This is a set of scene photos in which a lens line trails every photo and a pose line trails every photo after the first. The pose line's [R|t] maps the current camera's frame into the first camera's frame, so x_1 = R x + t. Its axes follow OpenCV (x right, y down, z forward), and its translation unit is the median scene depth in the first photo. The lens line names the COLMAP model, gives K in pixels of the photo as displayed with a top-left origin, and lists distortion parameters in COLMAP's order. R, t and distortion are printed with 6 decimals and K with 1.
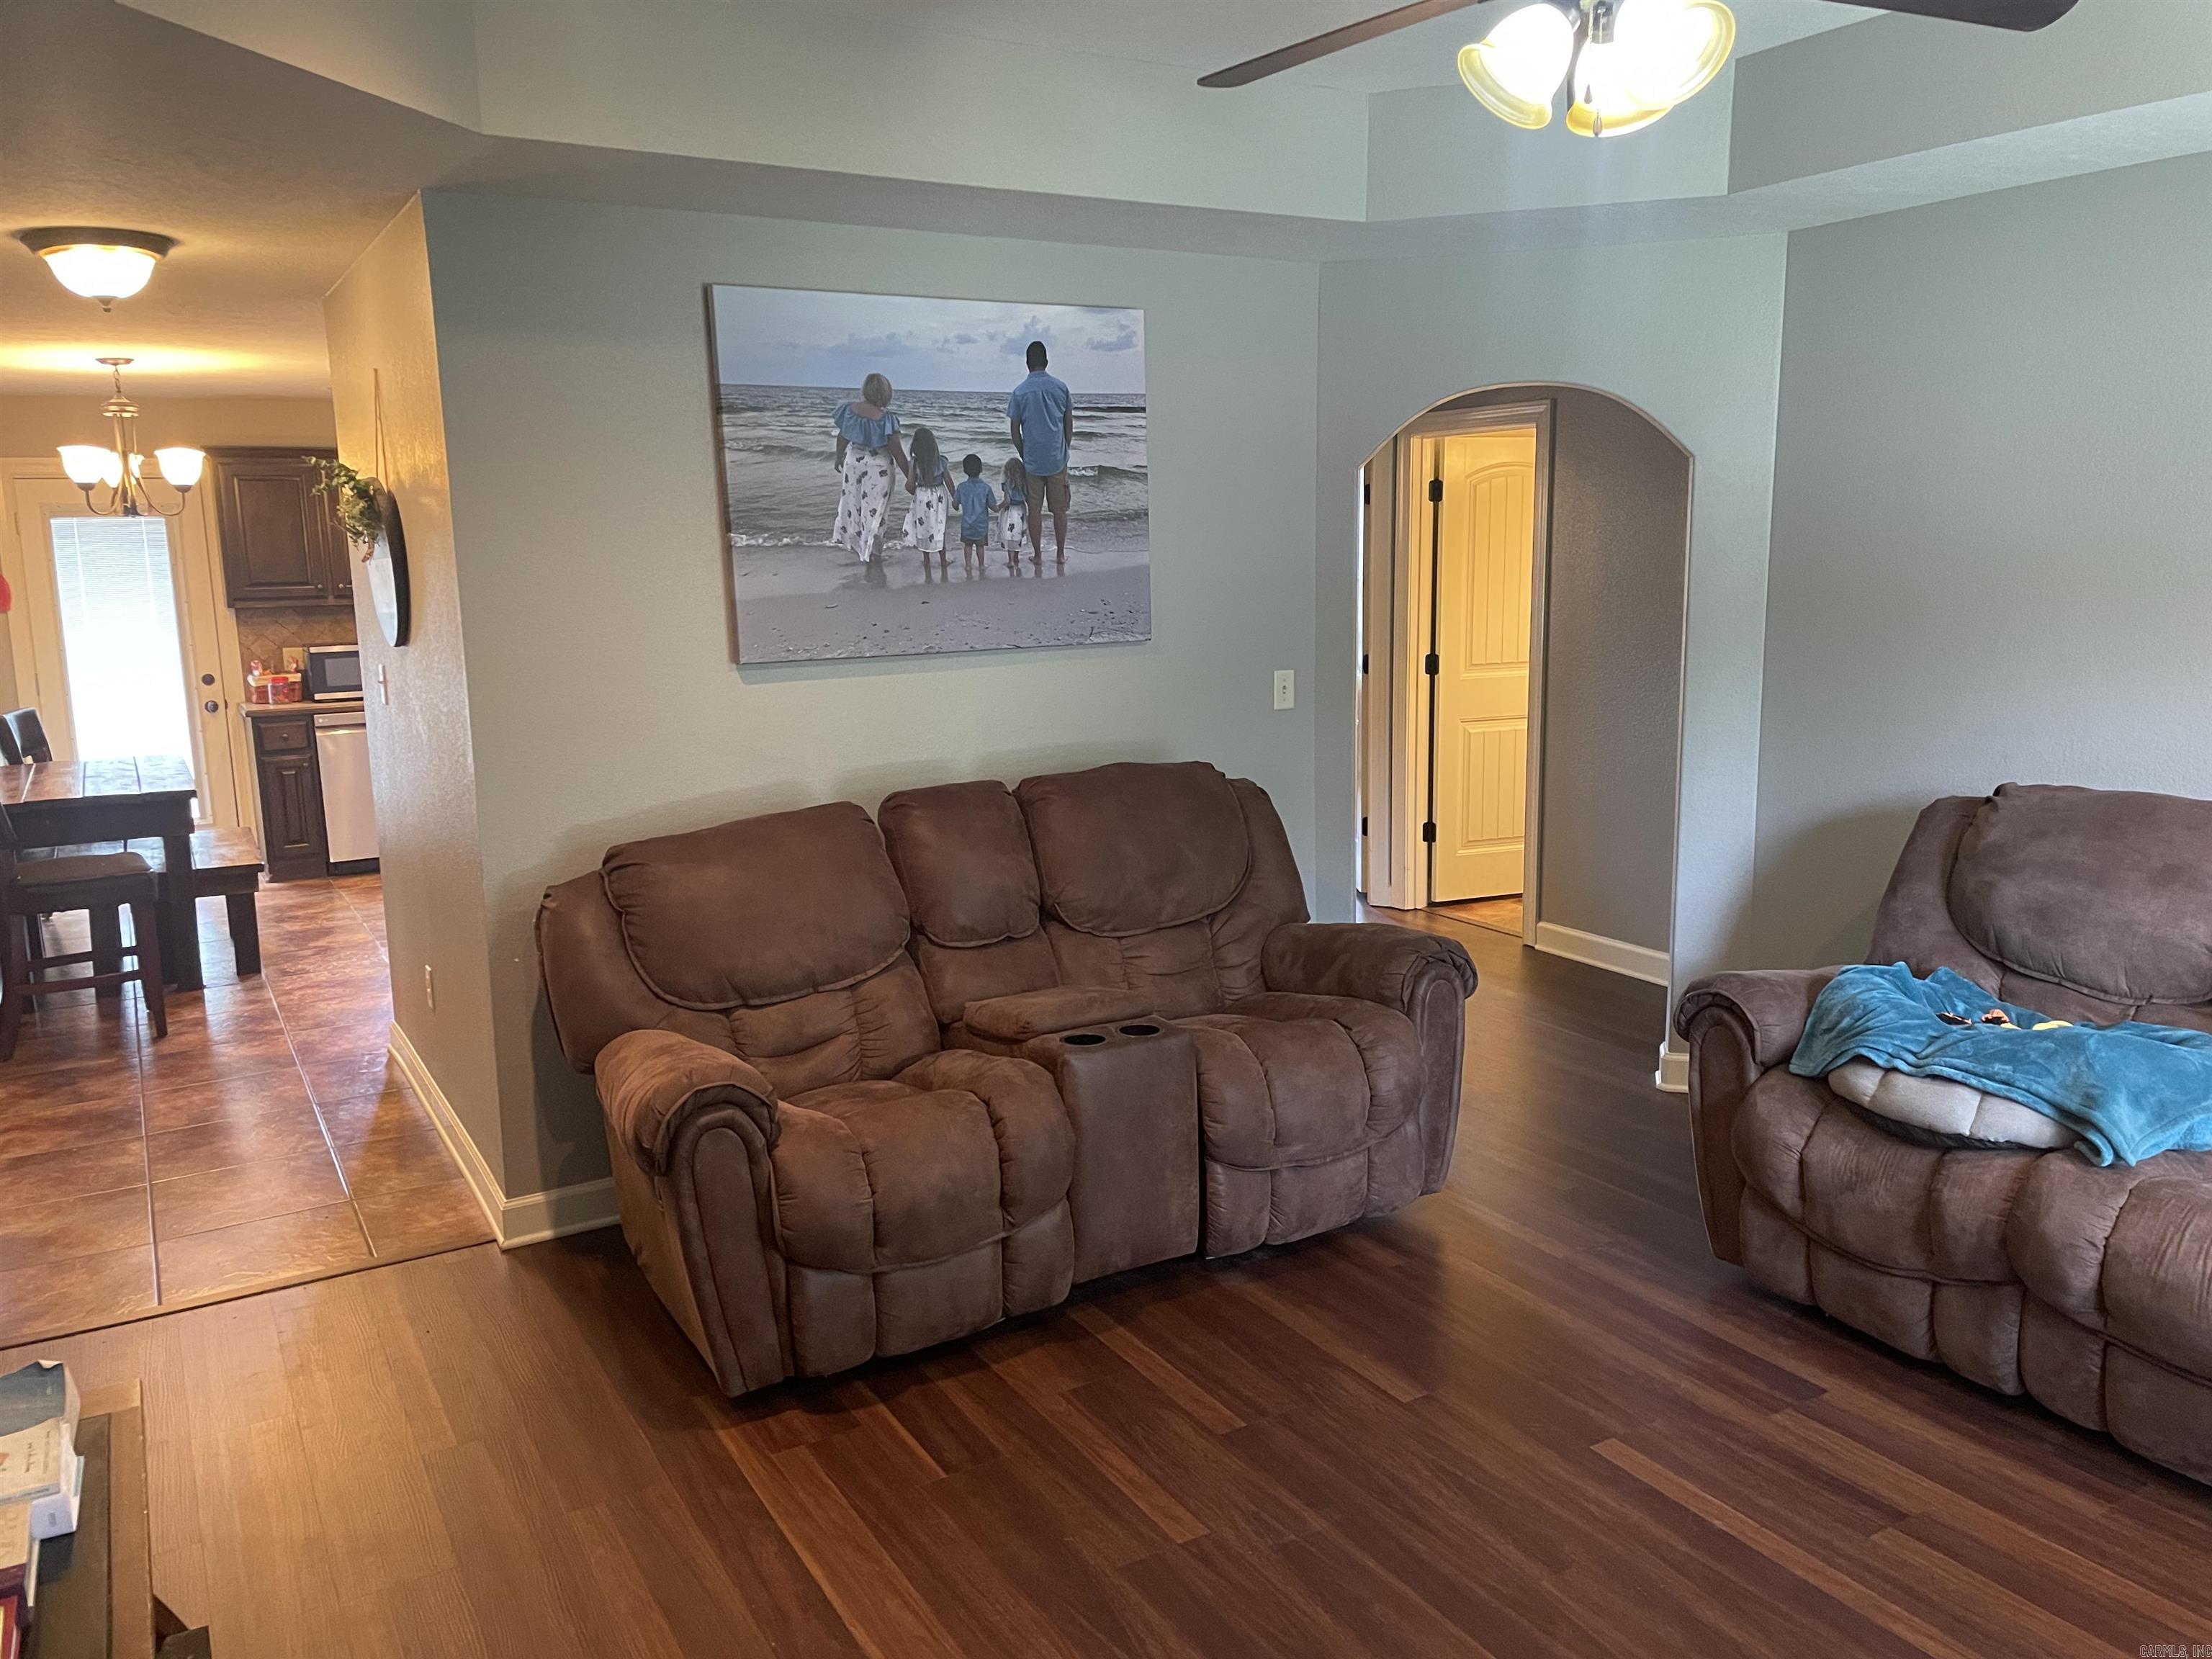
lens RADIAL K [[1696.6, 0, 1106.7], [0, 1696.6, 823.9], [0, 0, 1]] dist [0.102034, -0.092342]
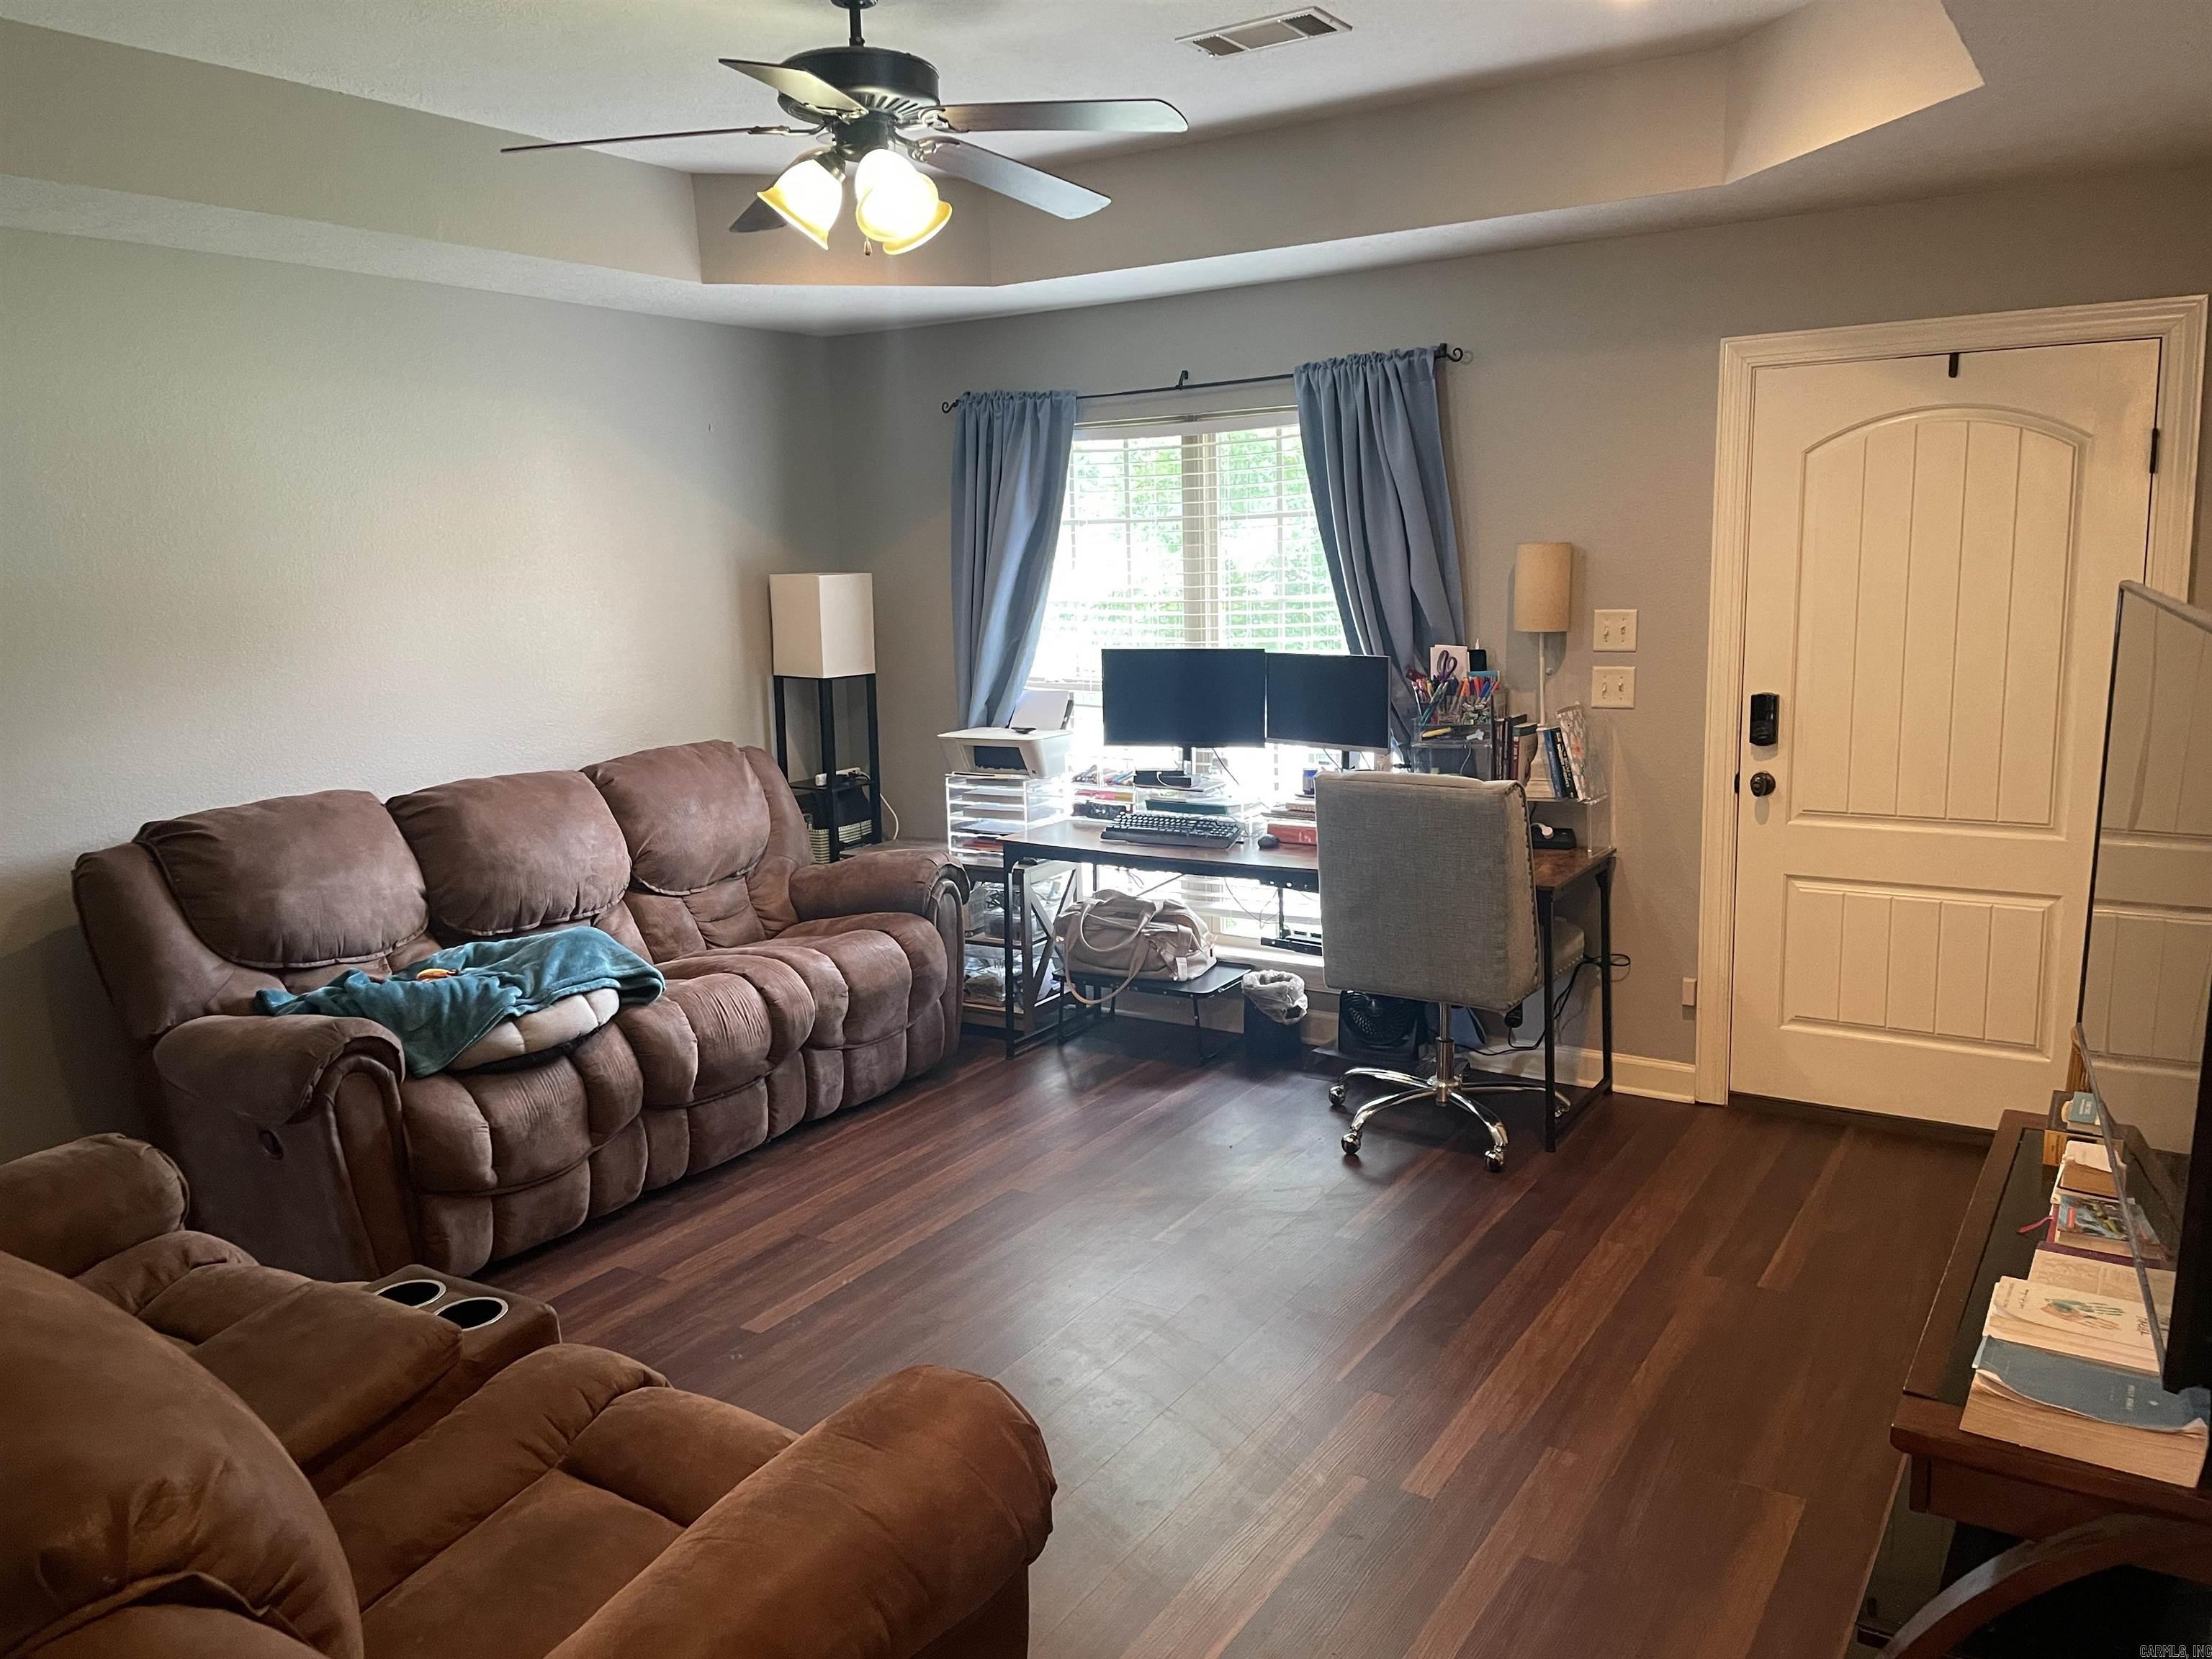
lens RADIAL K [[1696.6, 0, 1106.7], [0, 1696.6, 823.9], [0, 0, 1]] dist [0.102034, -0.092342]
pose [[-0.455766, -0.118757, 0.882142, -0.779663], [0.187016, 0.956161, 0.225345, -0.180858], [-0.870231, 0.267680, -0.413576, 1.130915]]
